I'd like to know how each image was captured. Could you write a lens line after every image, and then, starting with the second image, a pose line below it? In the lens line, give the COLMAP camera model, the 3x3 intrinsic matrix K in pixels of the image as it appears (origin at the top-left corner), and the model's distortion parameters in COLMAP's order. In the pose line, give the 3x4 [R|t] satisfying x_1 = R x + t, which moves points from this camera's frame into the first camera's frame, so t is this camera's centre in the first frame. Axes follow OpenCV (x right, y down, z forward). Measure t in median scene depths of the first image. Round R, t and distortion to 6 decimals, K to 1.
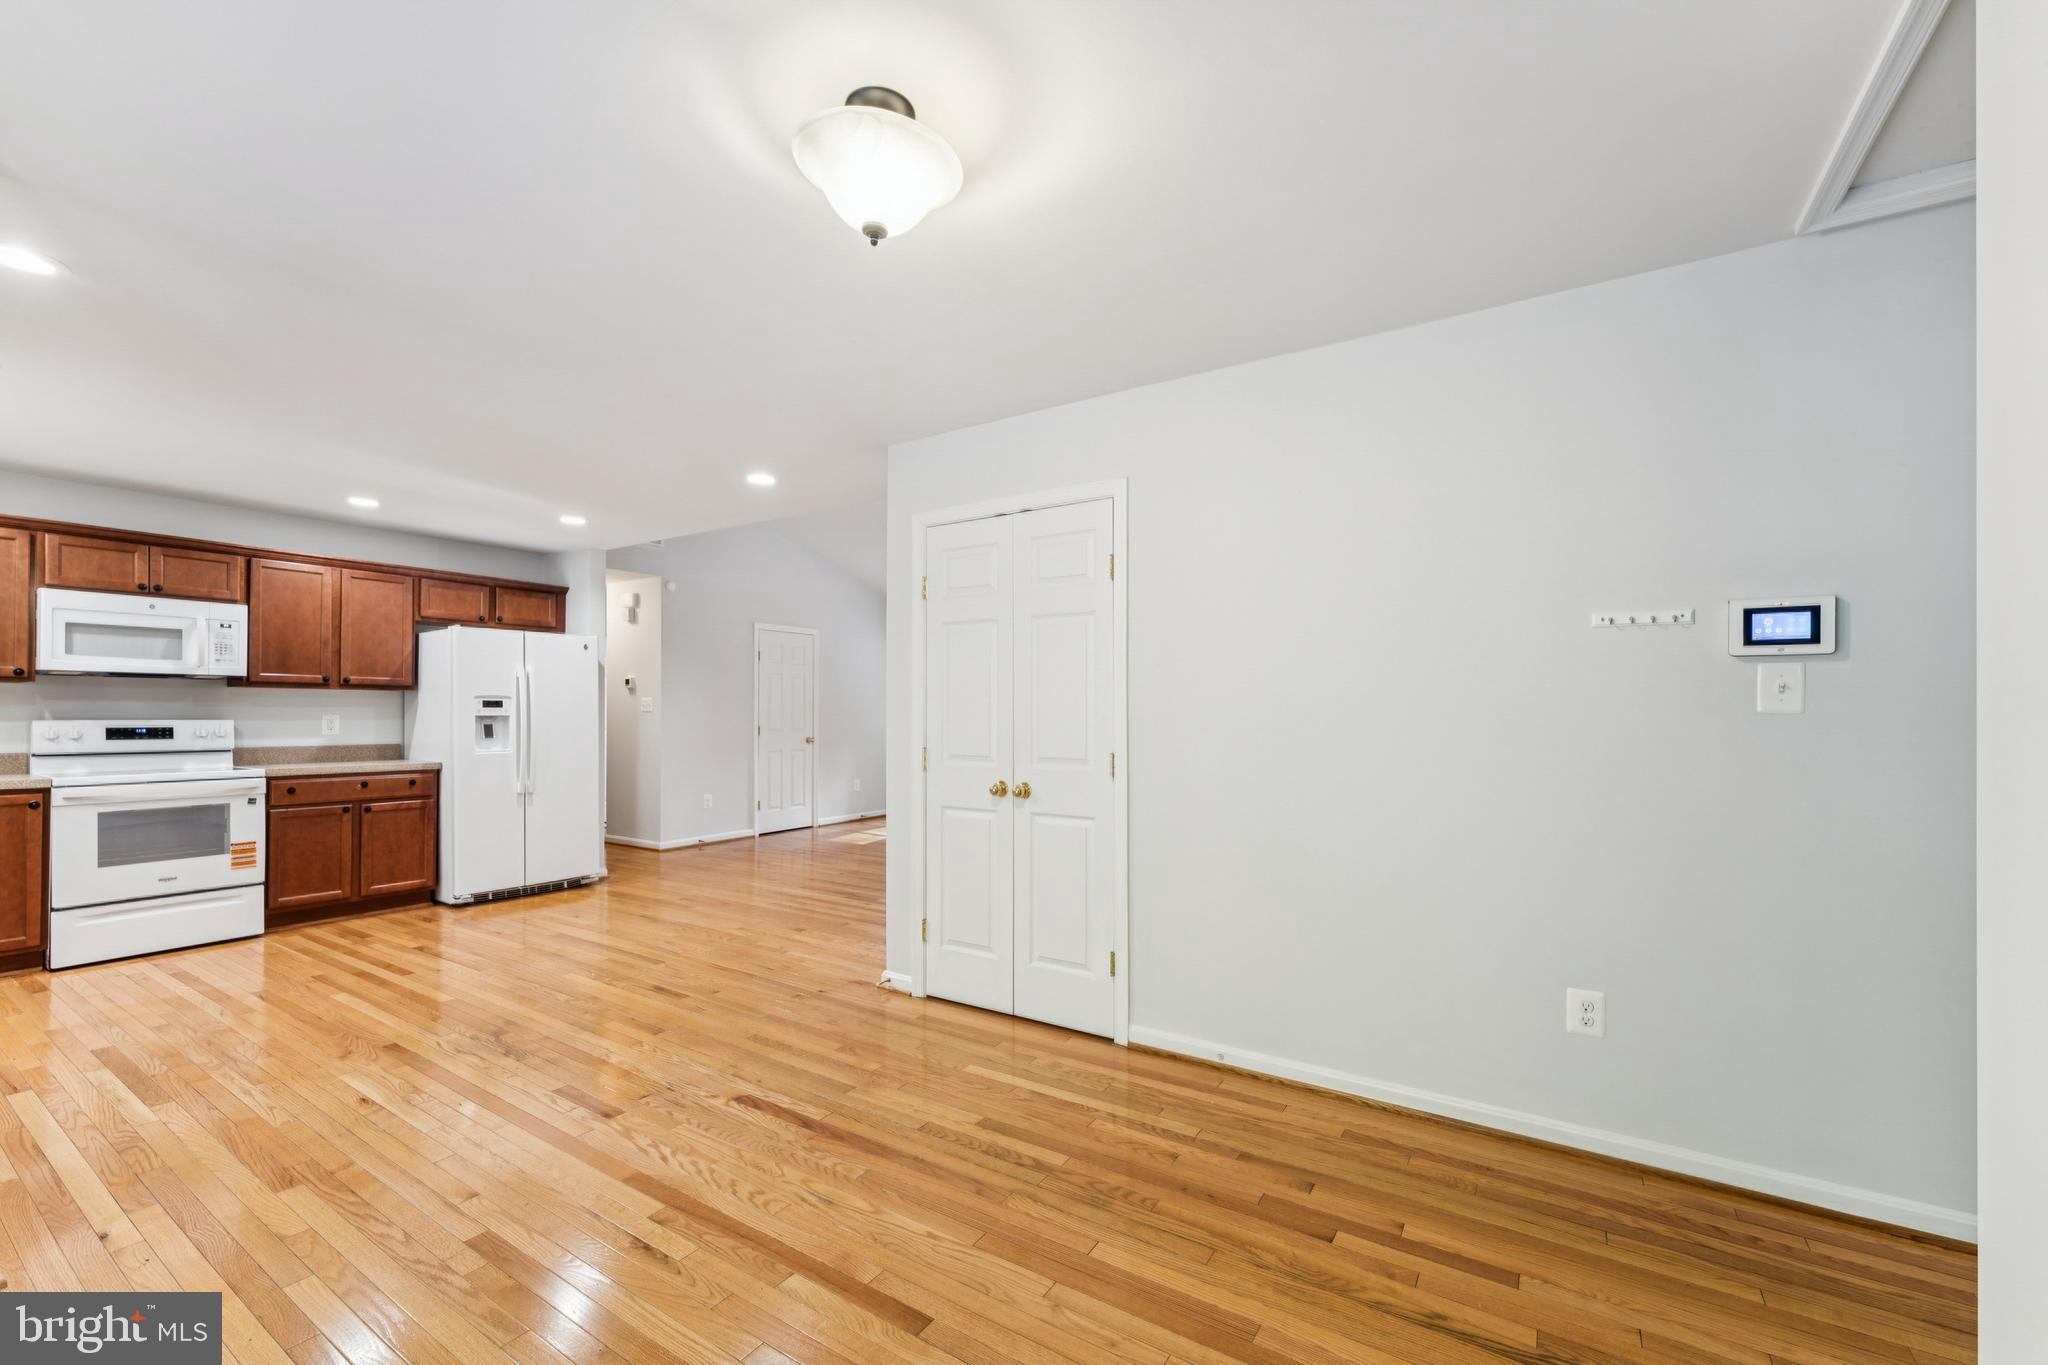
lens RADIAL K [[830.0, 0, 1024.3], [0, 830.0, 710.2], [0, 0, 1]] dist [0.002192, 0.000323]
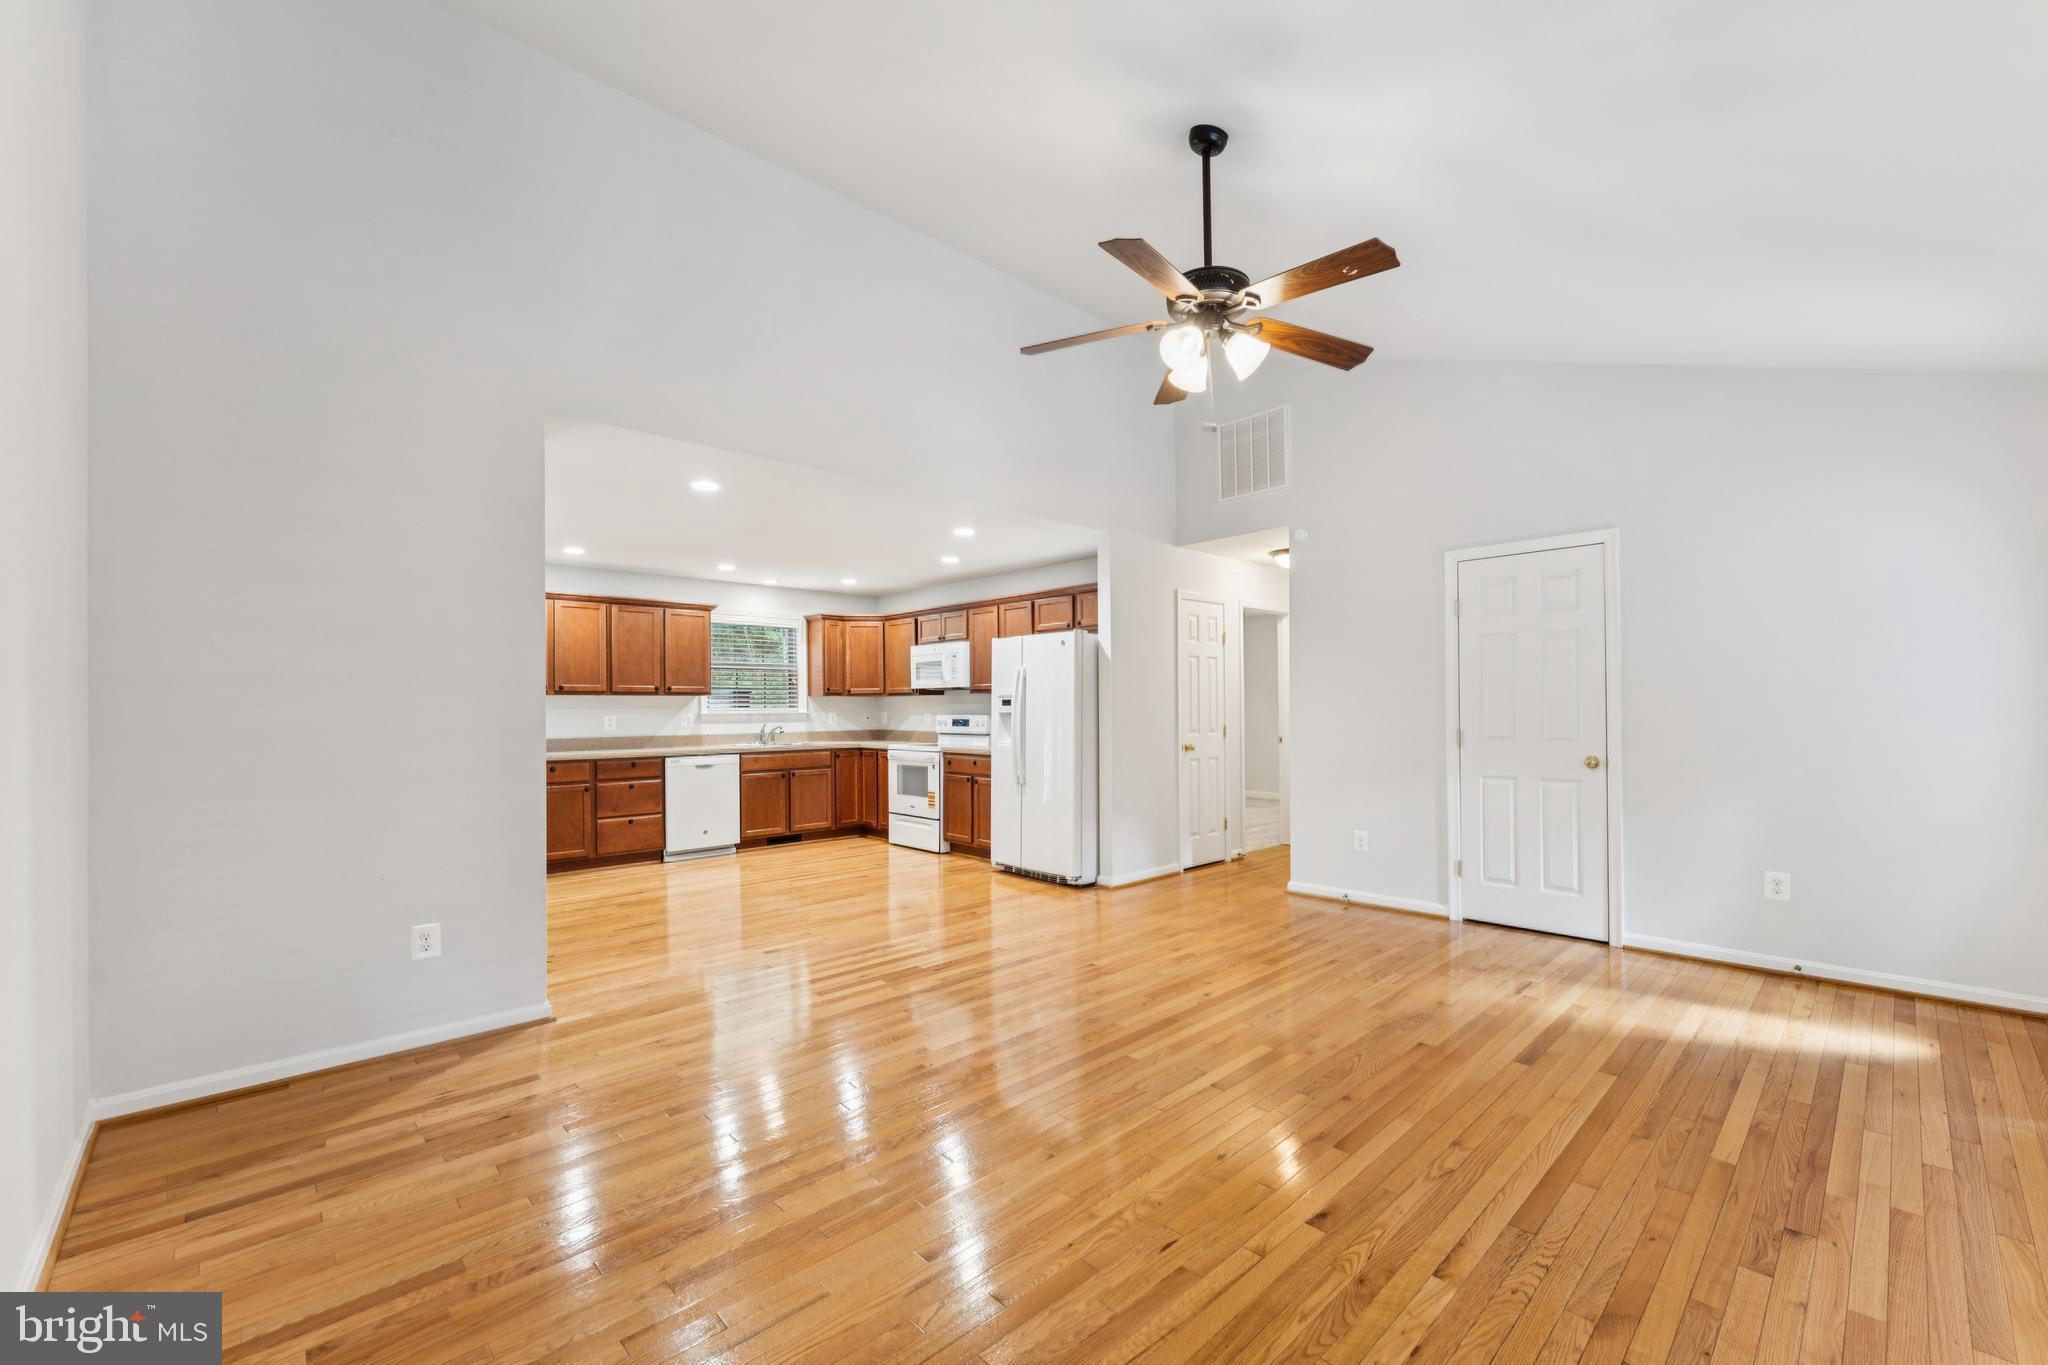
lens RADIAL K [[830.0, 0, 1025.8], [0, 830.0, 702.5], [0, 0, 1]] dist [0.002192, 0.000323]
pose [[-0.233142, -0.005542, -0.972427, 0.362708], [0.011559, 0.999897, -0.008470, 0.001619], [0.972374, -0.013215, -0.233054, 0.984440]]
